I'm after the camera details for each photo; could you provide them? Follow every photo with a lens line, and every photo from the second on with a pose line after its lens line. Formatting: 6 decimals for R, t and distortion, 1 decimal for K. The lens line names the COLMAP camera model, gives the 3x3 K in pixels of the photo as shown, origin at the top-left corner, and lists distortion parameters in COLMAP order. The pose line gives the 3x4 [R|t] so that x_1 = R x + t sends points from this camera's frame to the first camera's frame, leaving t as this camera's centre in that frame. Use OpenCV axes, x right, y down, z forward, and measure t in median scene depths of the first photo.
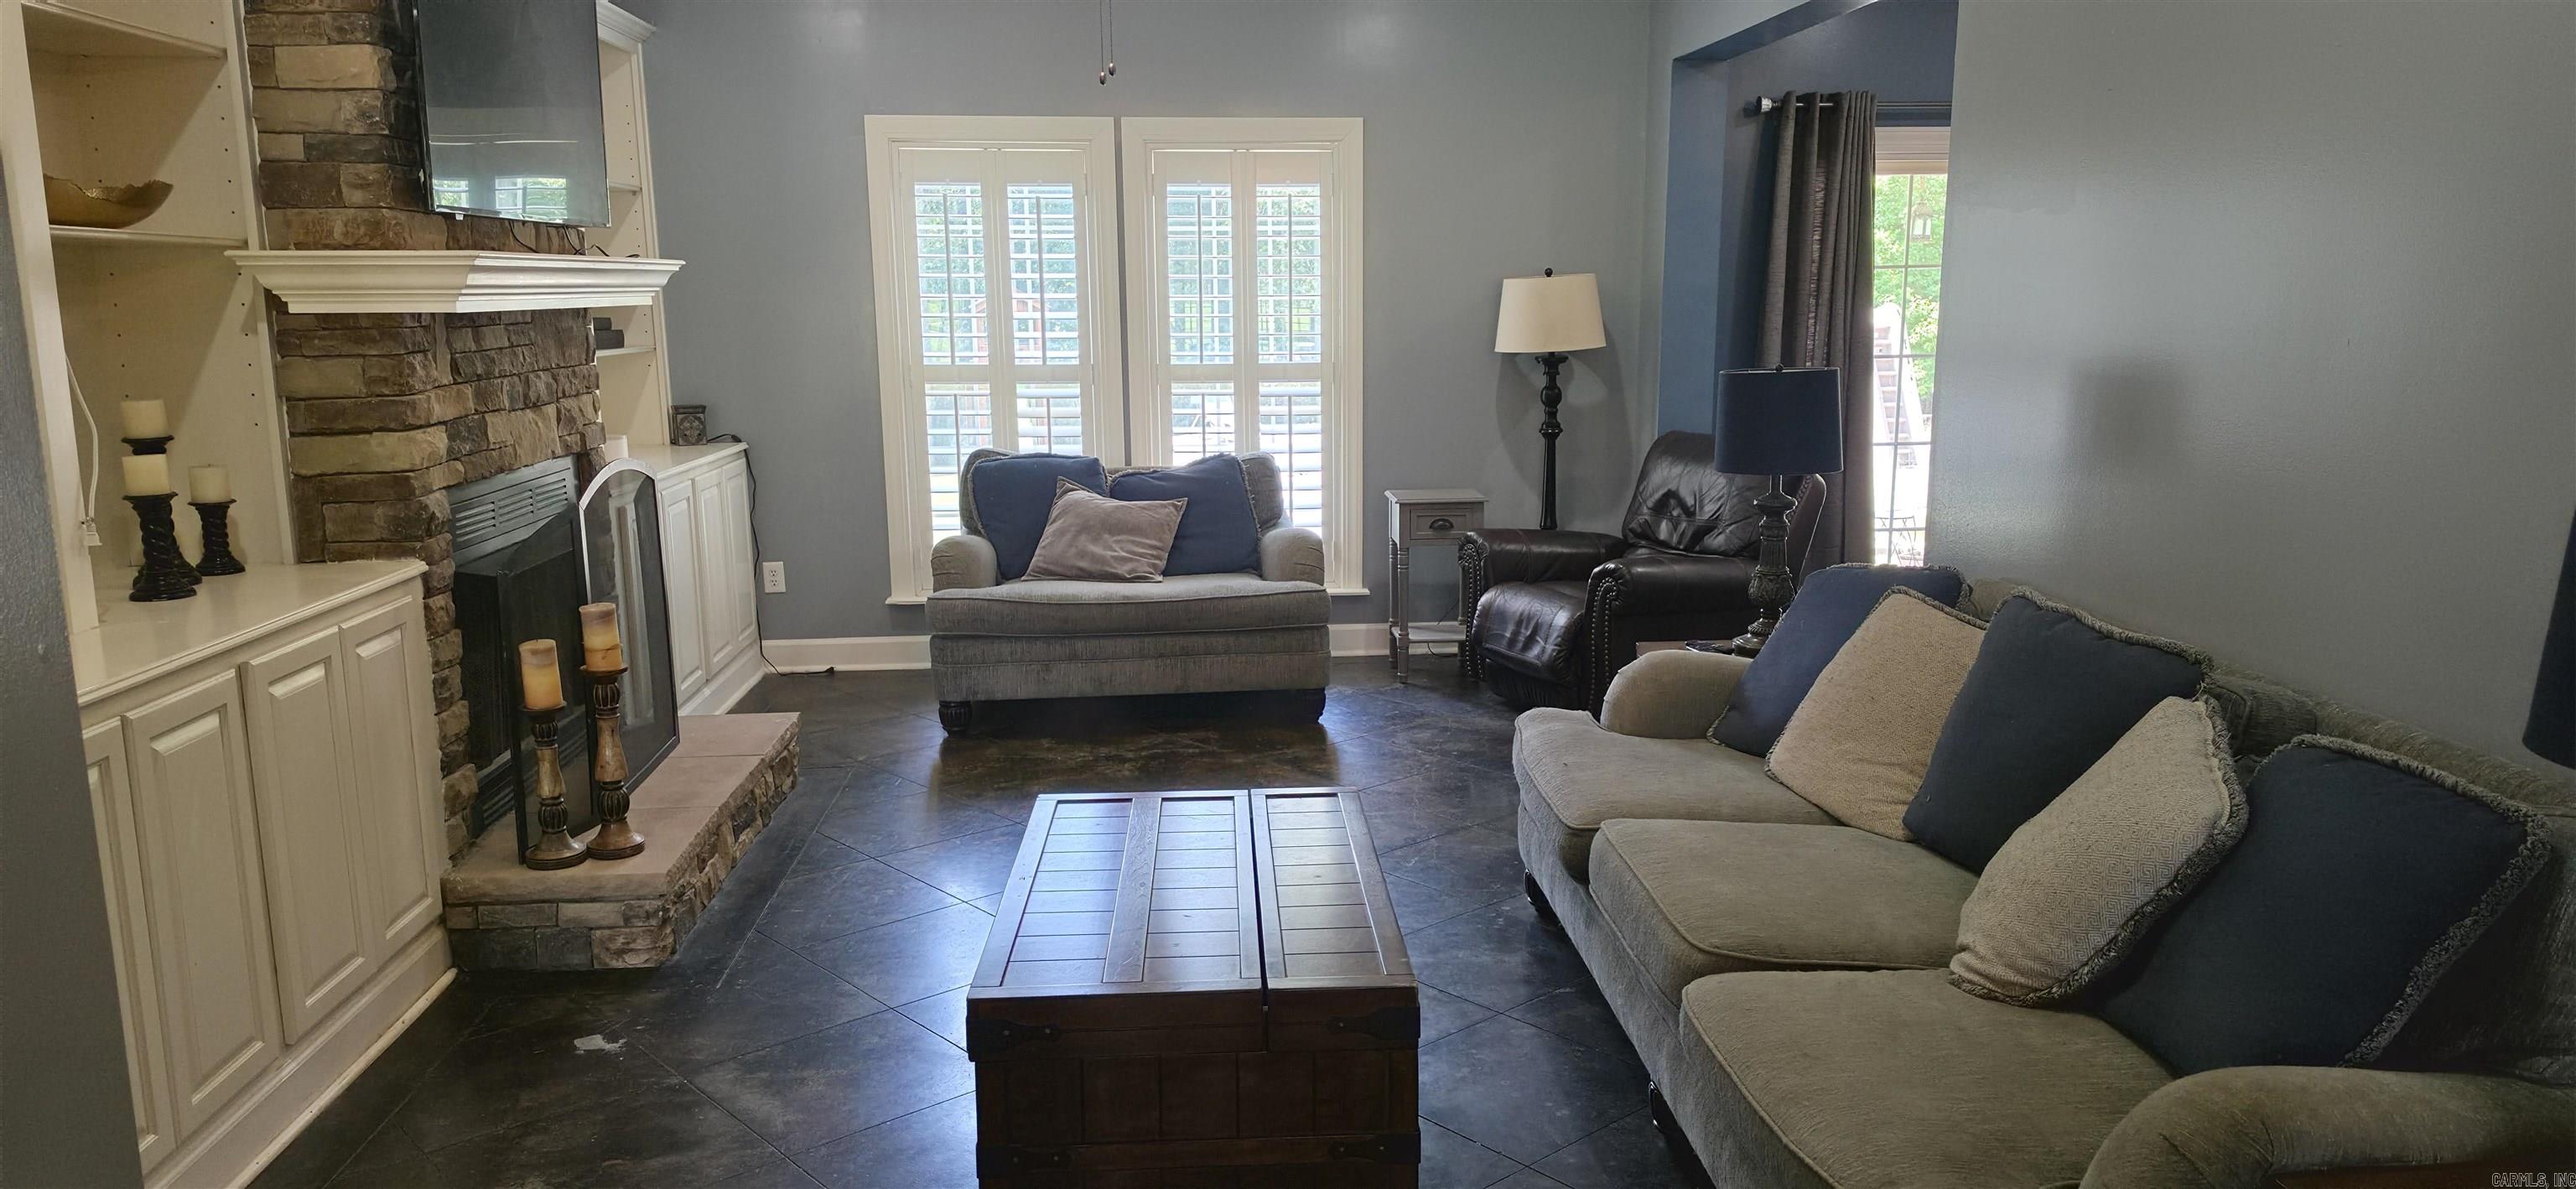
lens RADIAL K [[1709.9, 0, 1316.5], [0, 1709.9, 602.9], [0, 0, 1]] dist [0.124821, -0.190062]
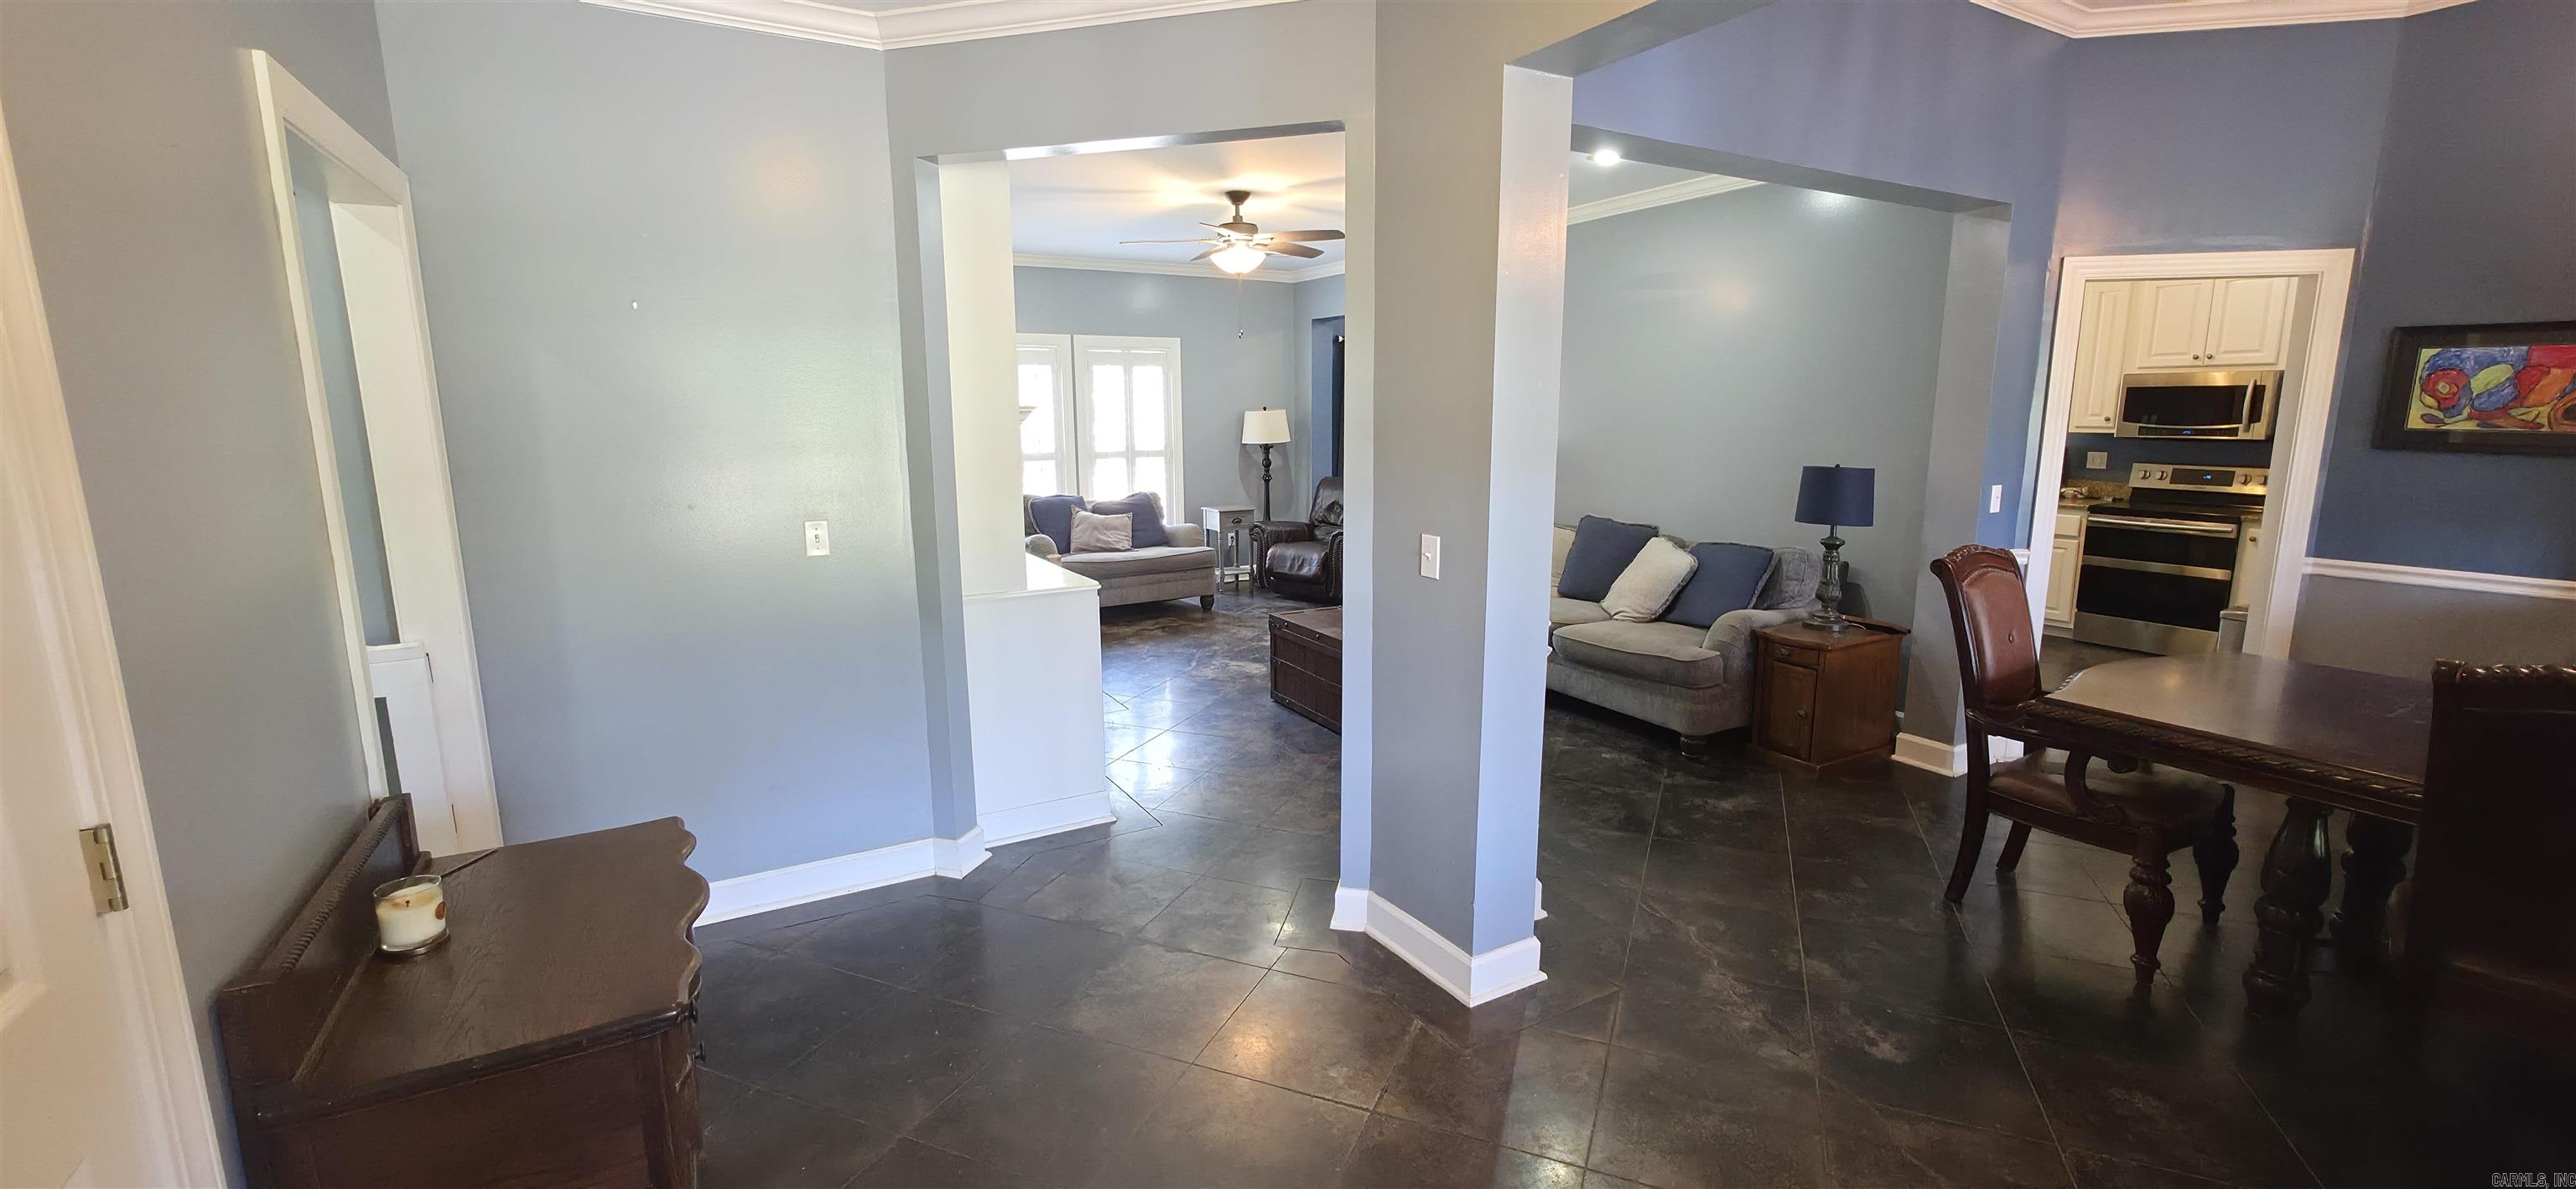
lens RADIAL K [[1025.3, 0, 1279.1], [0, 1025.3, 586.1], [0, 0, 1]] dist [-0.006942, -0.000073]
pose [[0.903560, -0.069154, 0.422844, -0.433900], [0.074192, 0.997234, 0.004553, 0.035478], [-0.421989, 0.027258, 0.906191, -0.218528]]
